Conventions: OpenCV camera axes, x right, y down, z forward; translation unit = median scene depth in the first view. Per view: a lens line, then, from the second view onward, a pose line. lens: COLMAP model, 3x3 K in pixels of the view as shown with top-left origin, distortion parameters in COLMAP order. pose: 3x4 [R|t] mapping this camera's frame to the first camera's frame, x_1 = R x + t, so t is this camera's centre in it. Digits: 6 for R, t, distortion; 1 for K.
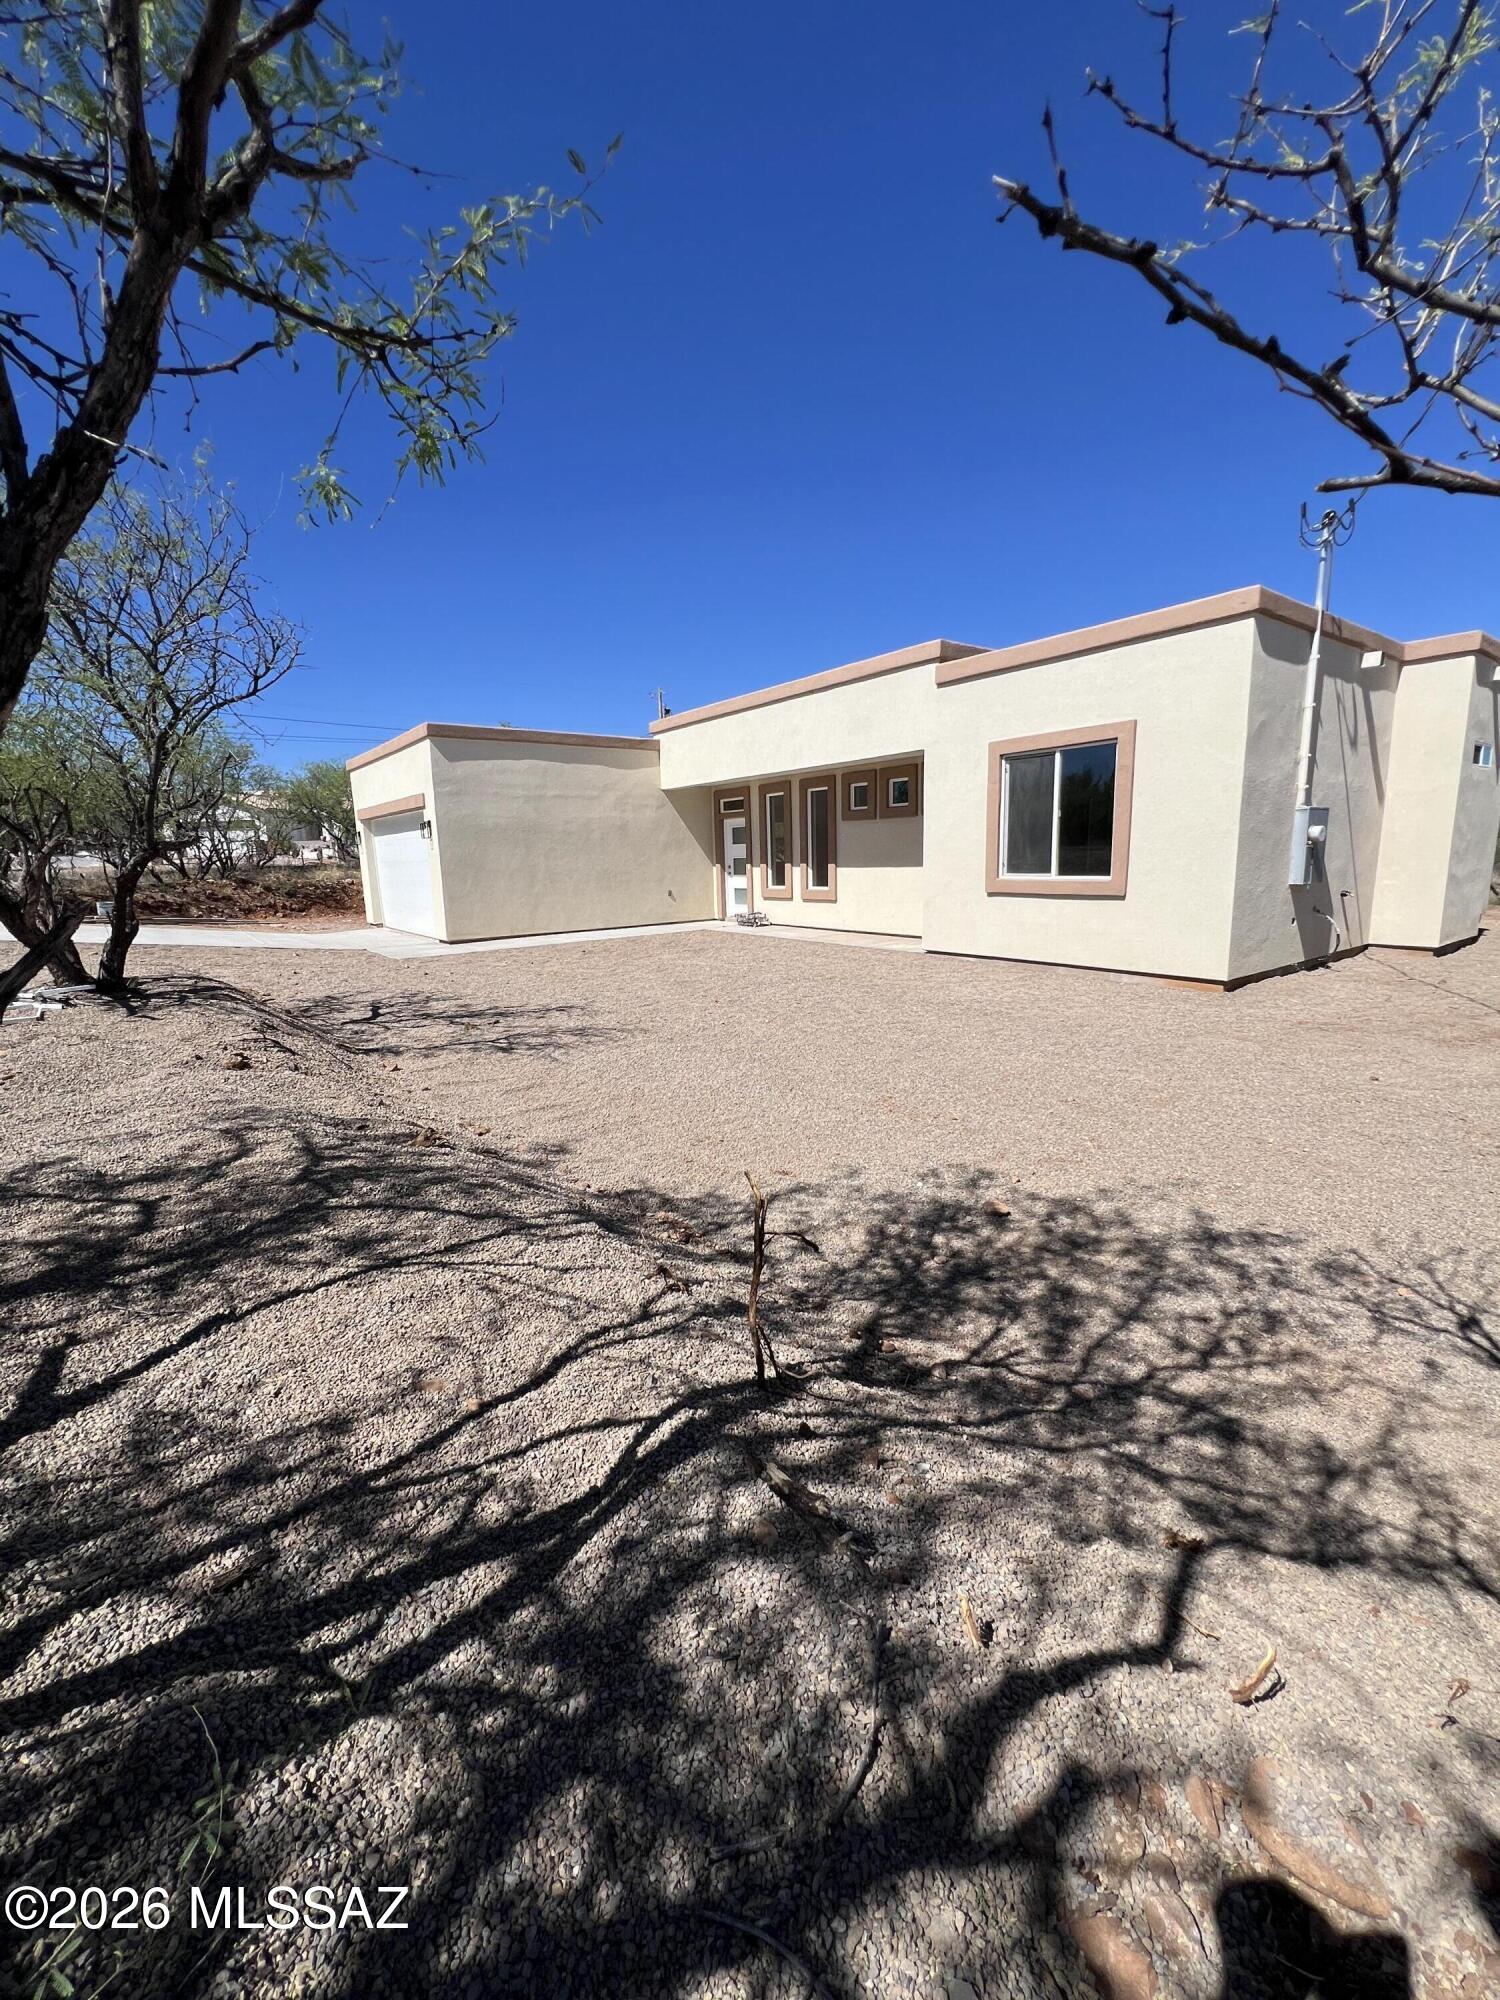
lens RADIAL K [[797.7, 0, 757.6], [0, 797.7, 994.0], [0, 0, 1]] dist [-0.001327, 0.000015]
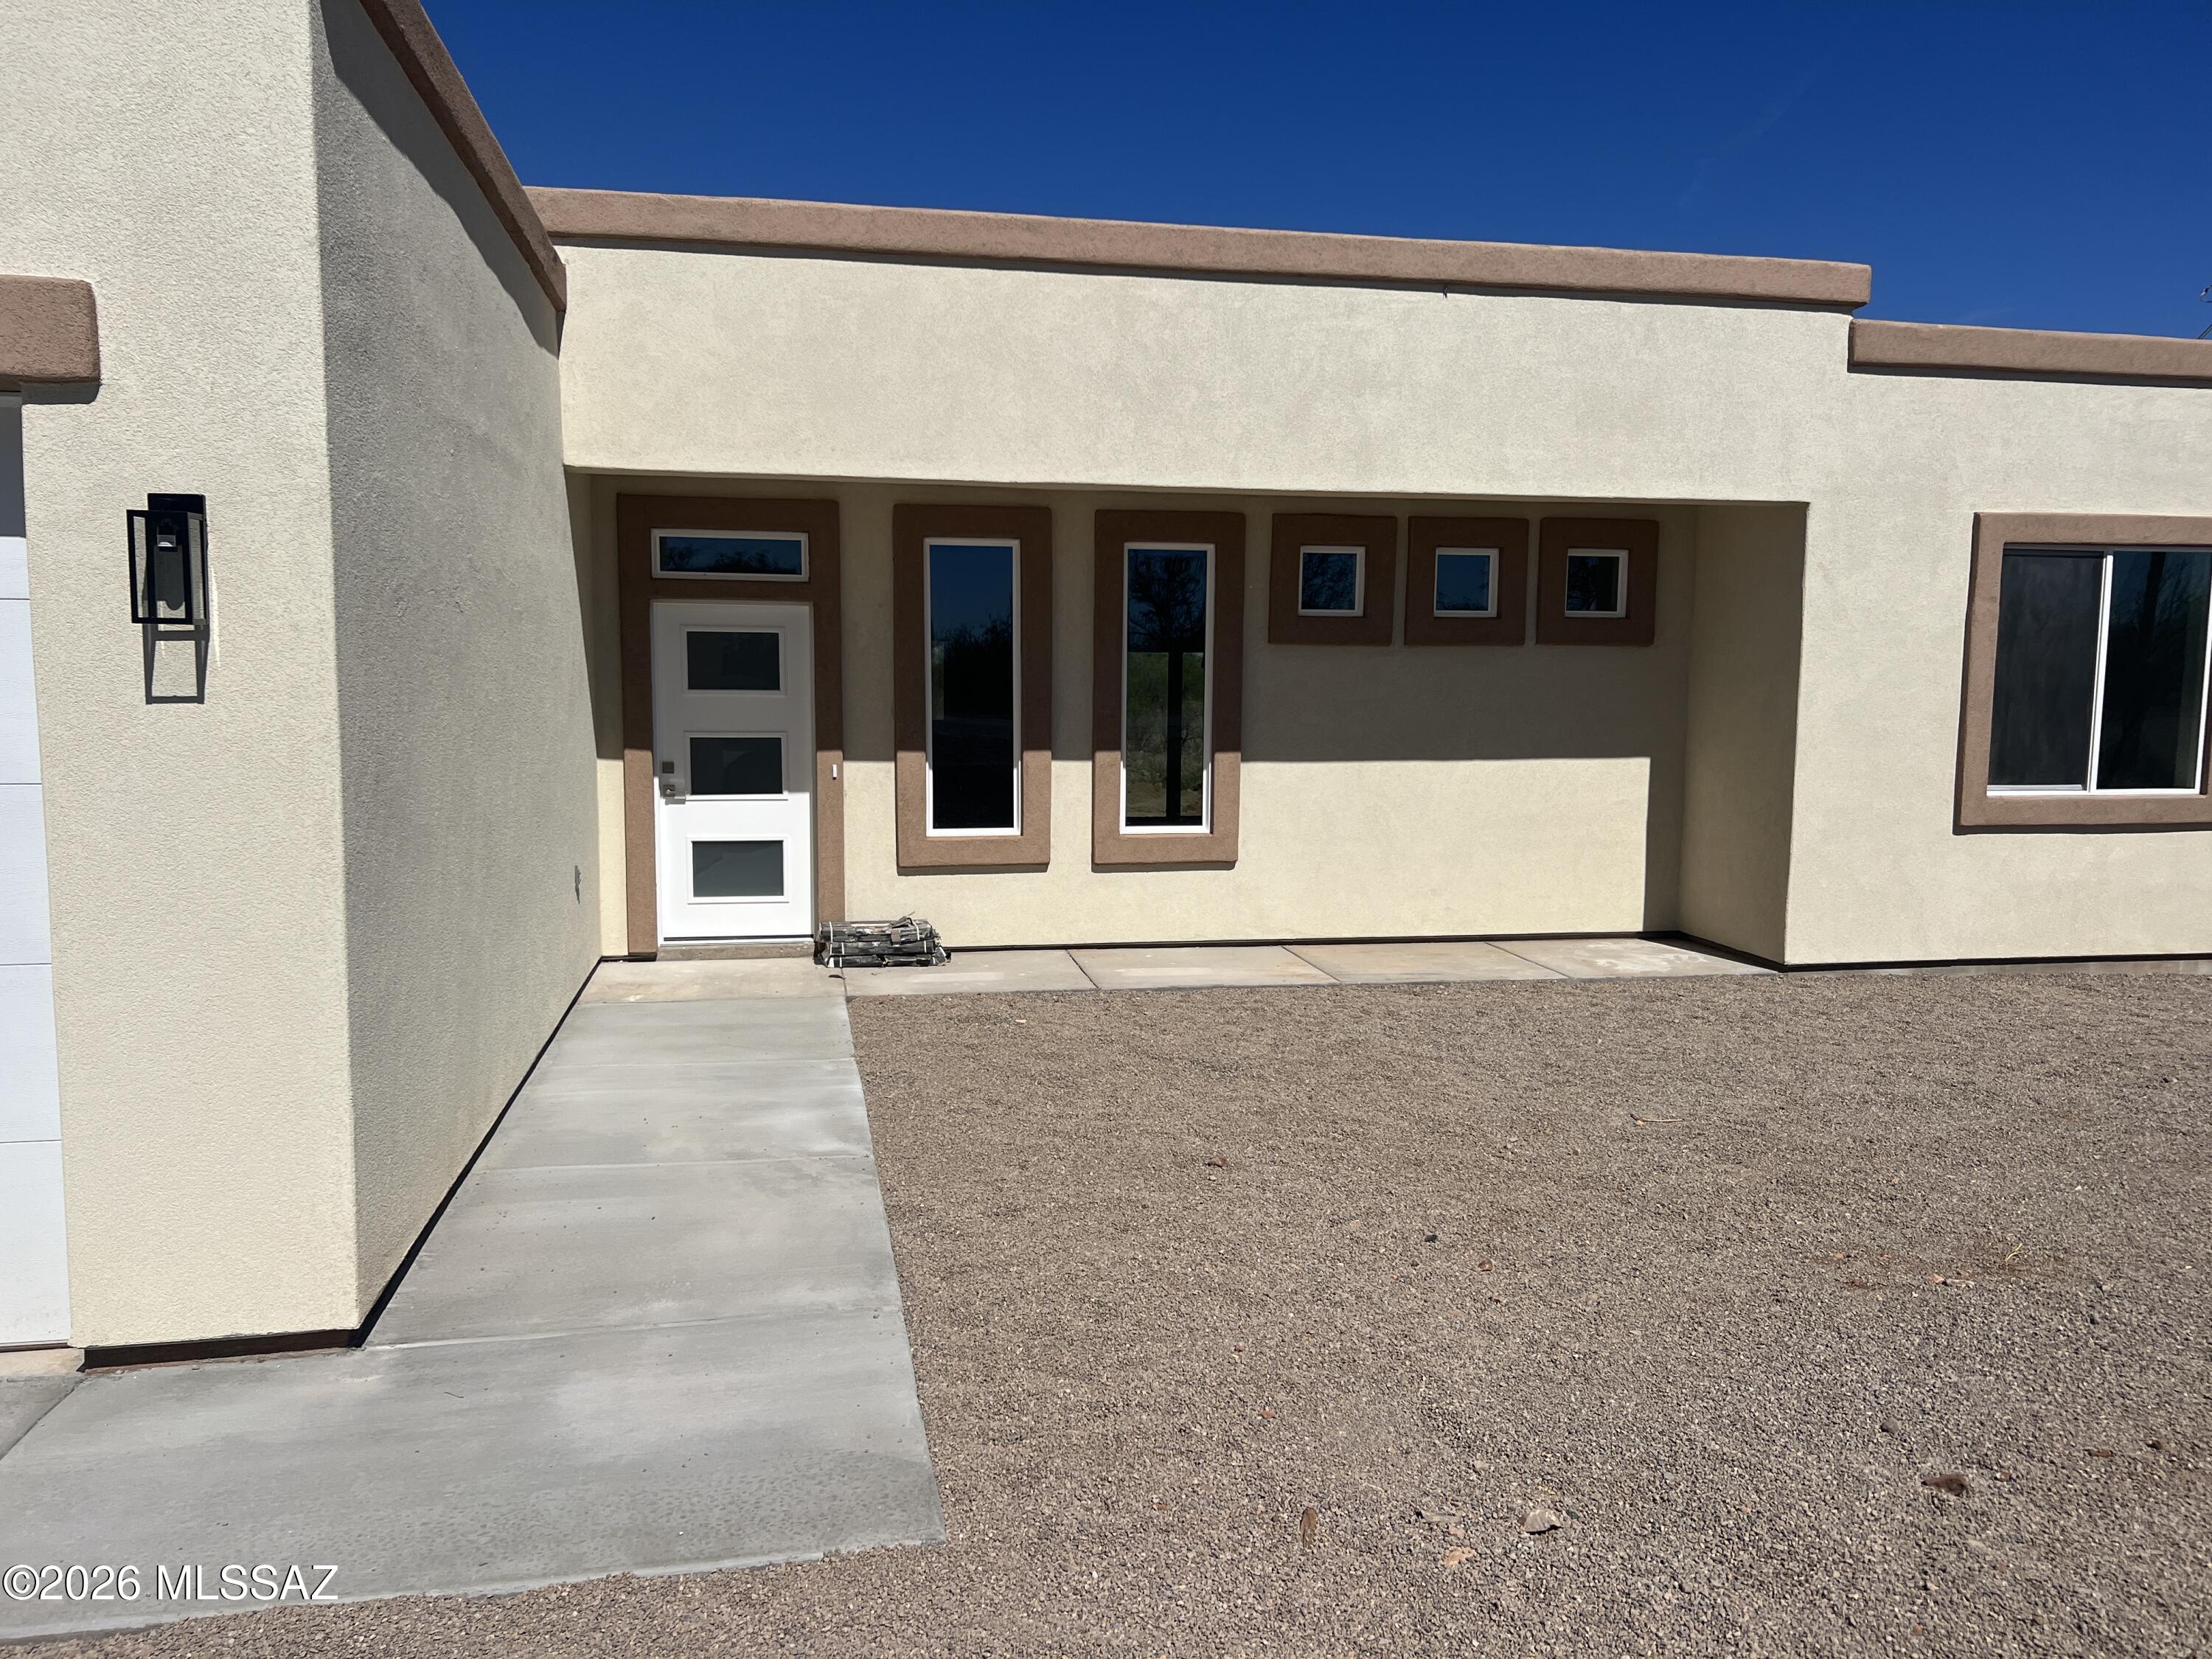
lens RADIAL K [[1653.0, 0, 1097.4], [0, 1653.0, 836.5], [0, 0, 1]] dist [0.048996, -0.050828]
pose [[0.458630, -0.053235, 0.887031, -2.368356], [0.135652, 0.990699, -0.010681, -0.520486], [-0.878212, 0.125226, 0.461586, 2.880699]]
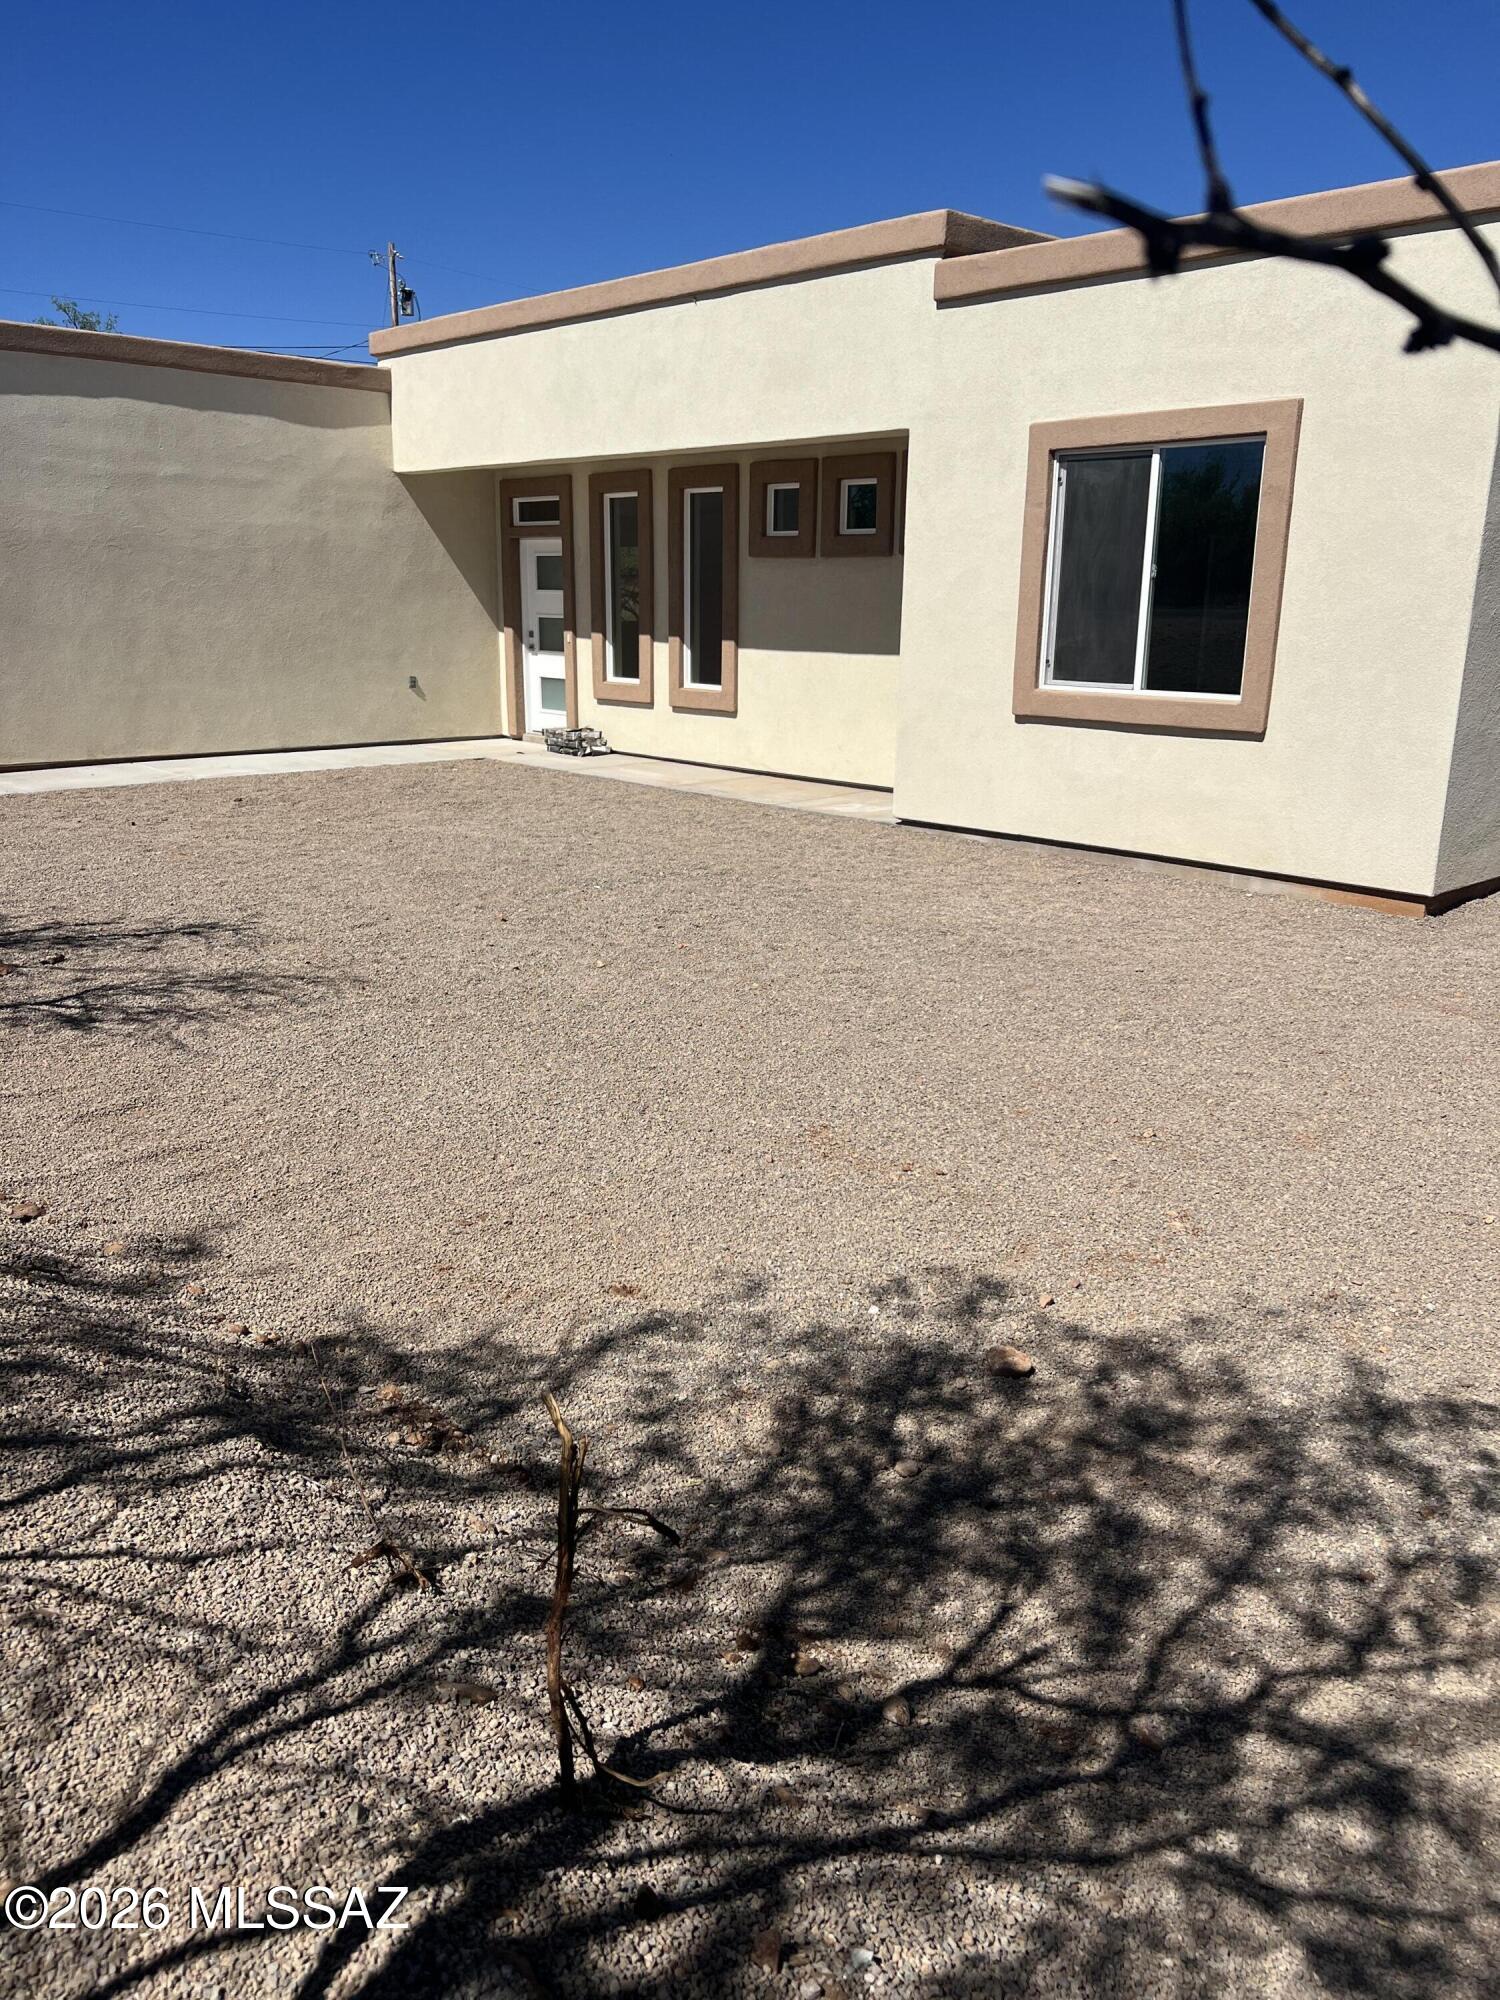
lens RADIAL K [[1494.6, 0, 750.0], [0, 1494.6, 1000.0], [0, 0, 1]] dist [0.048996, -0.050828]
pose [[0.993881, 0.009483, 0.110051, 0.004749], [-0.019535, 0.995693, 0.090628, -0.069948], [-0.108718, -0.092223, 0.989786, 0.015784]]
